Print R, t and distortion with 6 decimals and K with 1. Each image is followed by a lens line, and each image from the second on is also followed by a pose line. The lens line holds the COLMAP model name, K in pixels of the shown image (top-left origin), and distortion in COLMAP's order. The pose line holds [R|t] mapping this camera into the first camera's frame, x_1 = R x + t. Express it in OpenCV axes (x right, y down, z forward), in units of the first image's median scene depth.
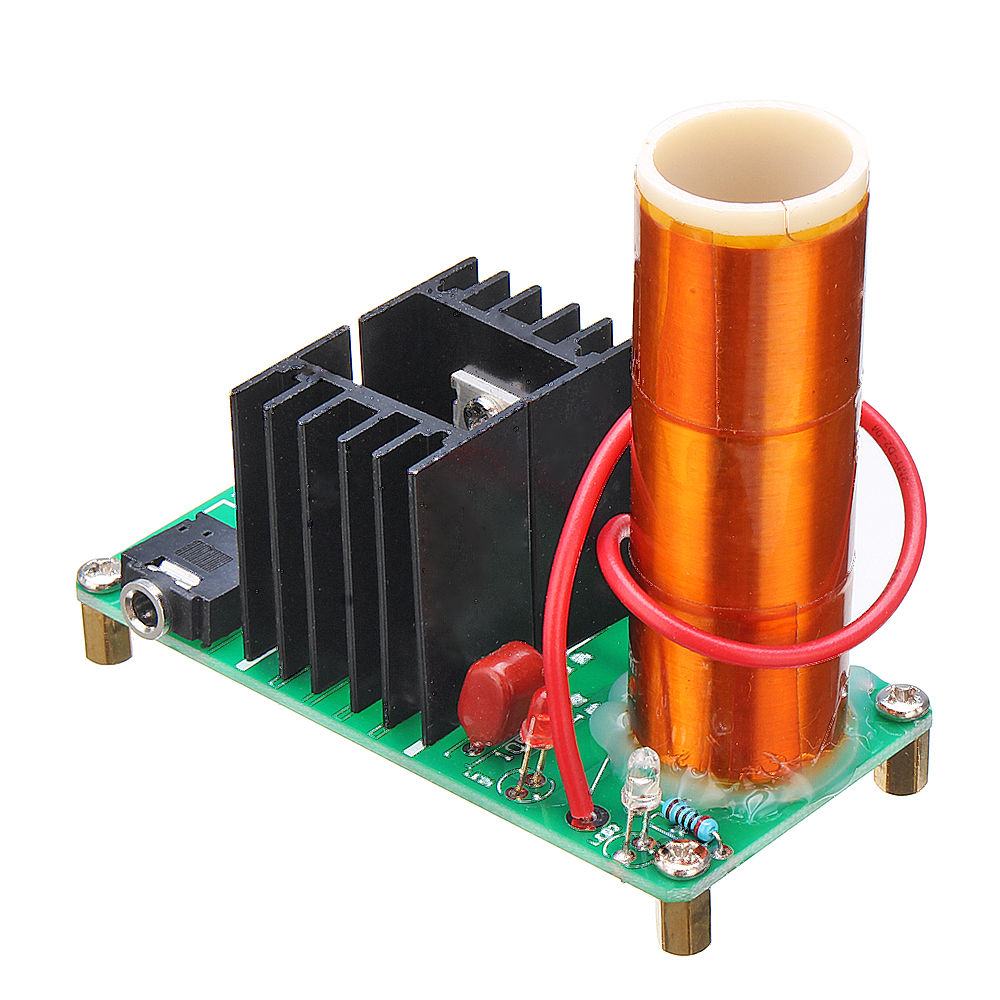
lens RADIAL K [[5255.1, 0, 500.6], [0, 5255.1, 499.9], [0, 0, 1]] dist [-0.188739, 0.000000]
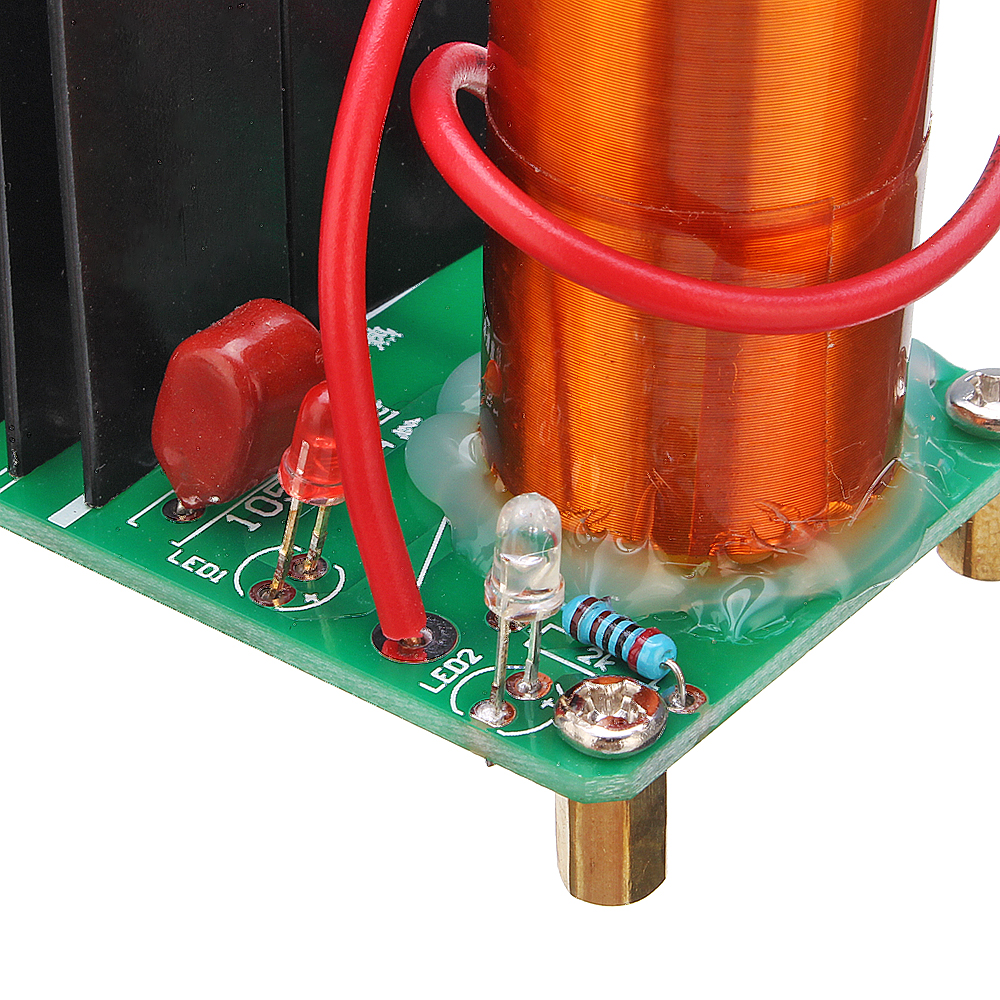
lens RADIAL K [[5255.1, 0, 499.3], [0, 5255.1, 500.4], [0, 0, 1]] dist [-0.188739, 0.000000]
pose [[0.997511, -0.024040, 0.066280, -0.008651], [0.021529, 0.999033, 0.038335, 0.027825], [-0.067138, -0.036812, 0.997064, 0.491441]]
